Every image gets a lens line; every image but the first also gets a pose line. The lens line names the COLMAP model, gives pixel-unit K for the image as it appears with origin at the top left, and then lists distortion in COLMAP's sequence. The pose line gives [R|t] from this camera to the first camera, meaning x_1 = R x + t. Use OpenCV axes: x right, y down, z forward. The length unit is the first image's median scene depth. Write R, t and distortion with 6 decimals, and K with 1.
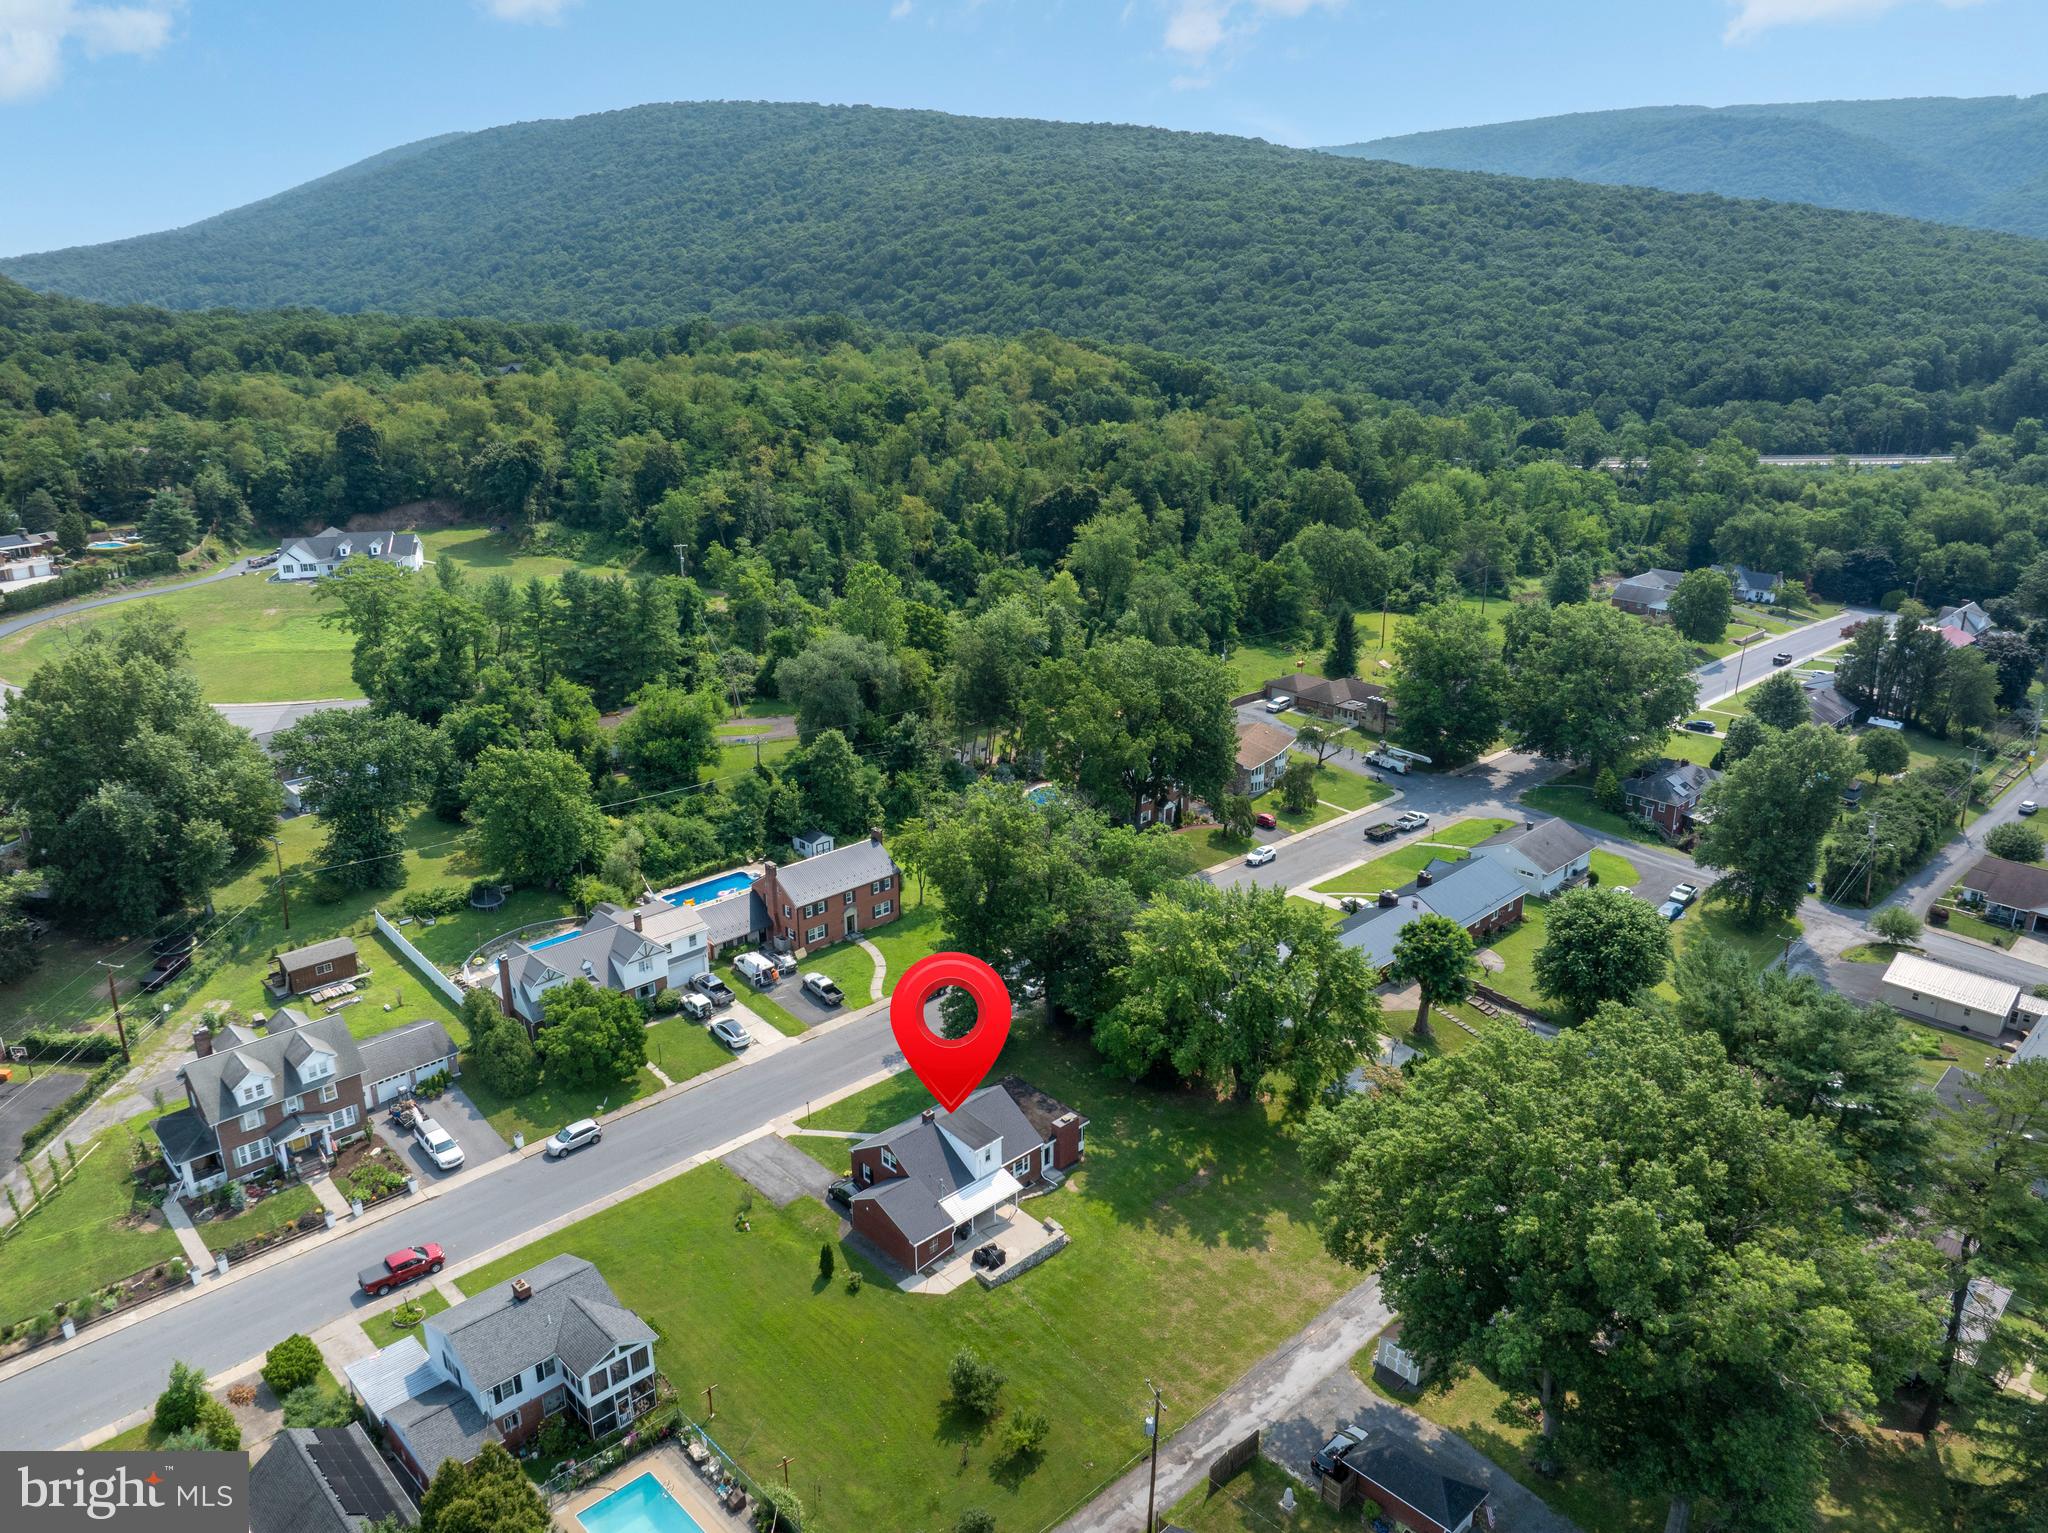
lens RADIAL K [[1445.6, 0, 1024.0], [0, 1445.6, 766.5], [0, 0, 1]] dist [-0.039427, 0.001696]
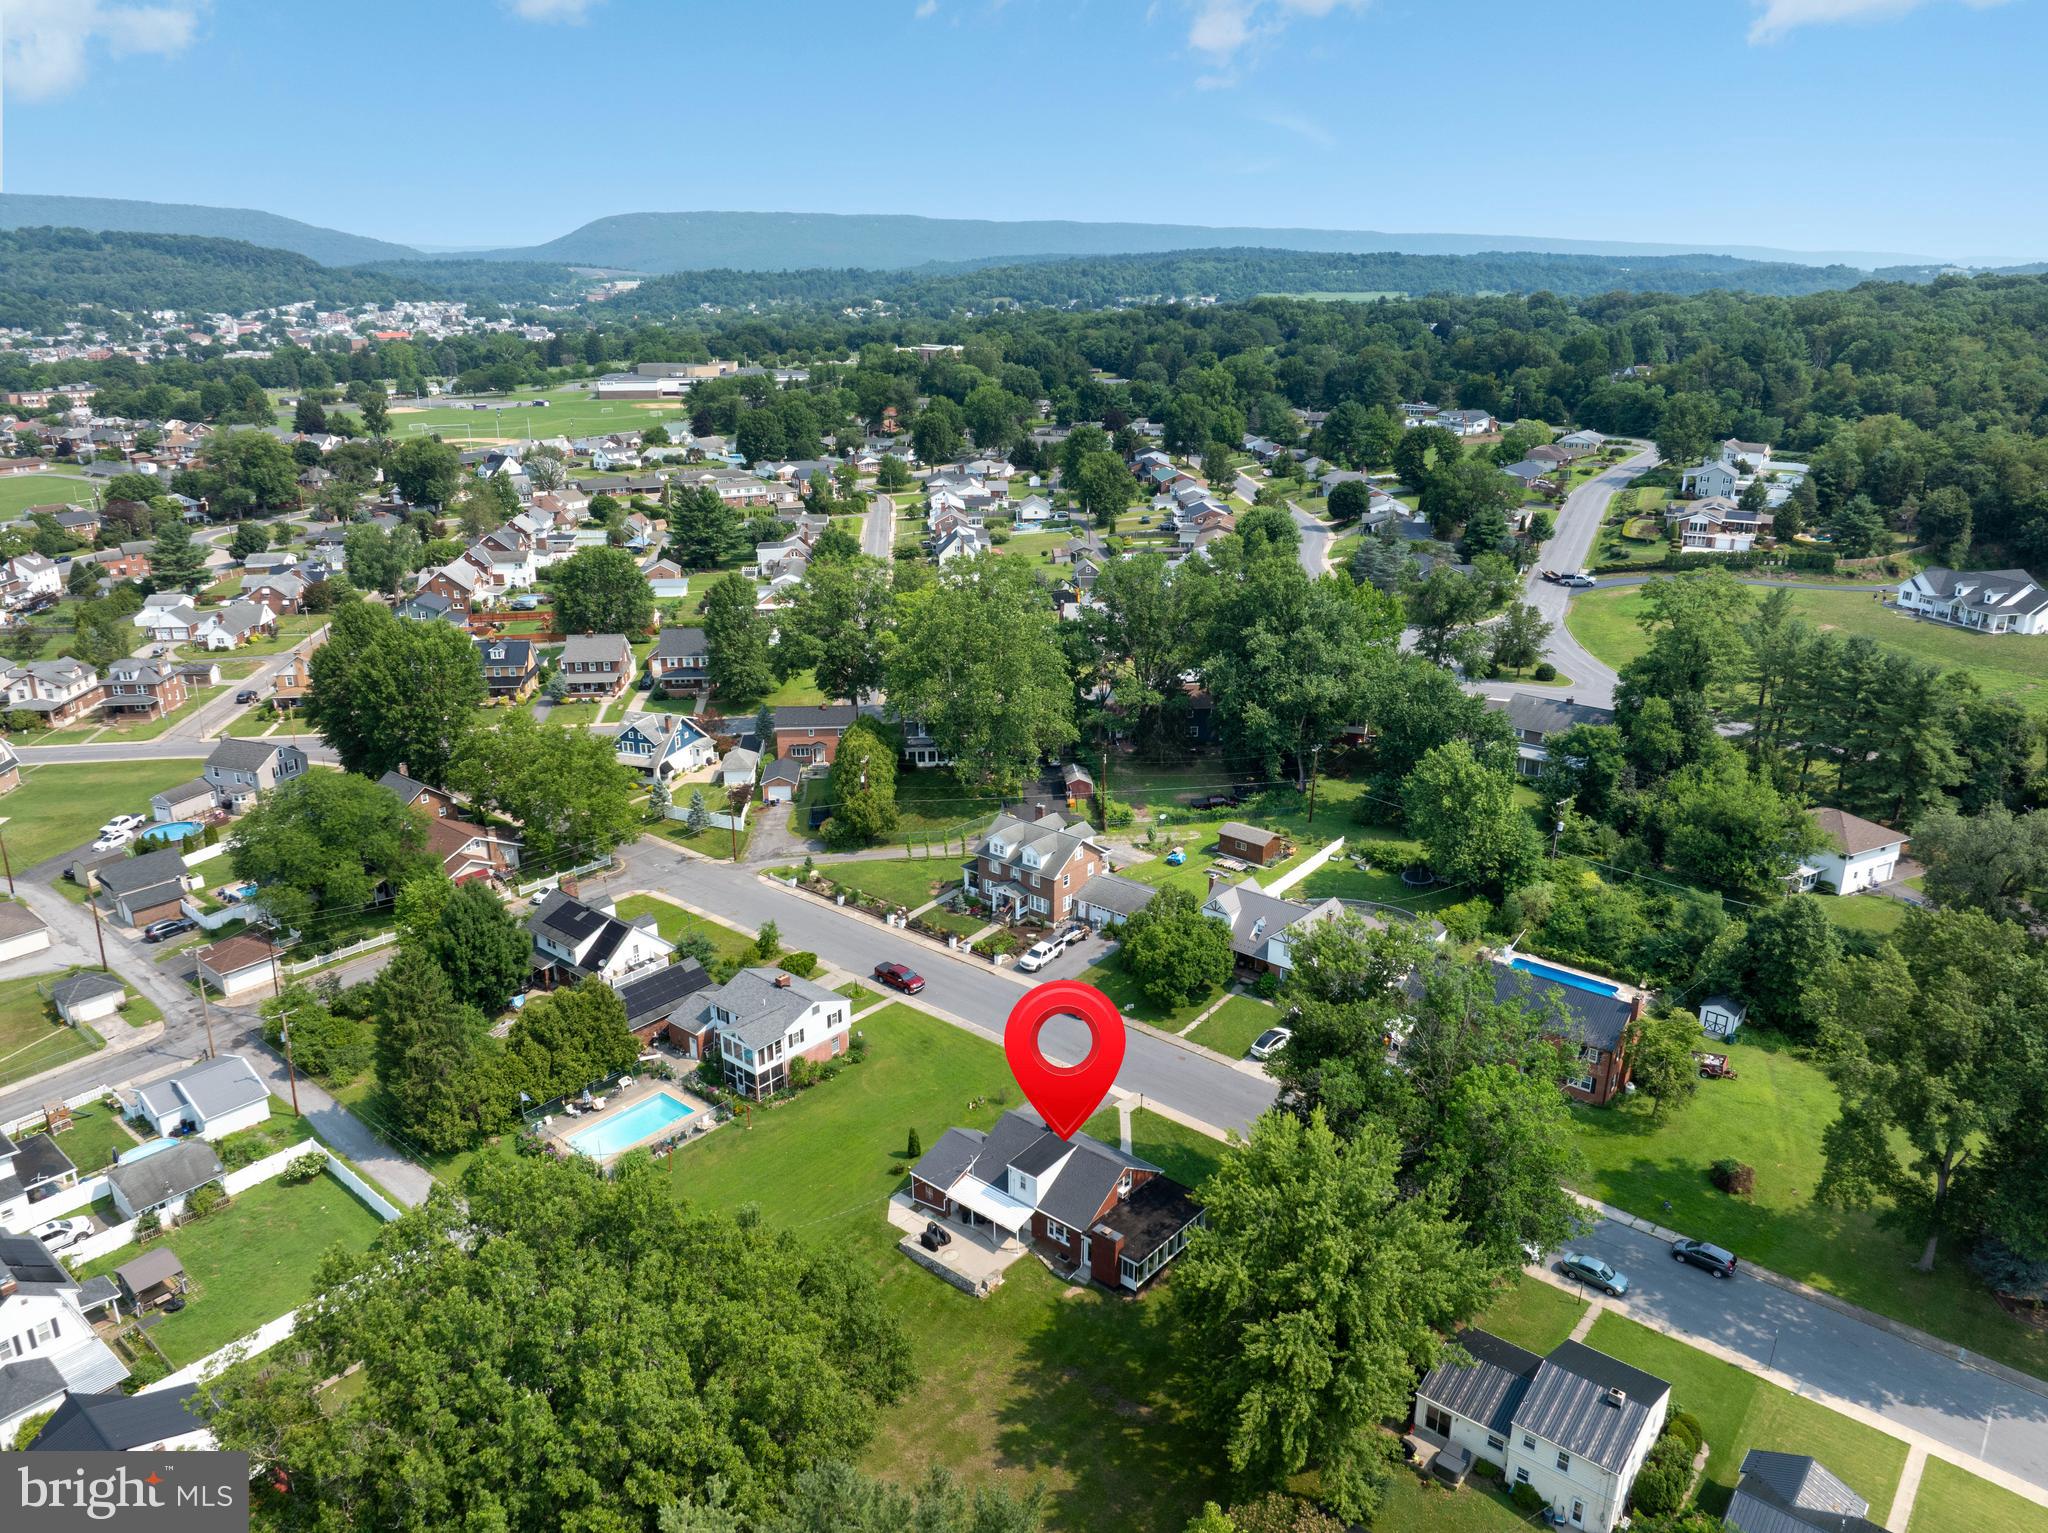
lens RADIAL K [[1445.6, 0, 1024.0], [0, 1445.6, 766.5], [0, 0, 1]] dist [-0.039427, 0.001696]
pose [[0.105779, 0.322498, -0.940641, 0.809389], [-0.326416, 0.904793, 0.273501, -0.252346], [0.939289, 0.278109, 0.200977, 0.742622]]
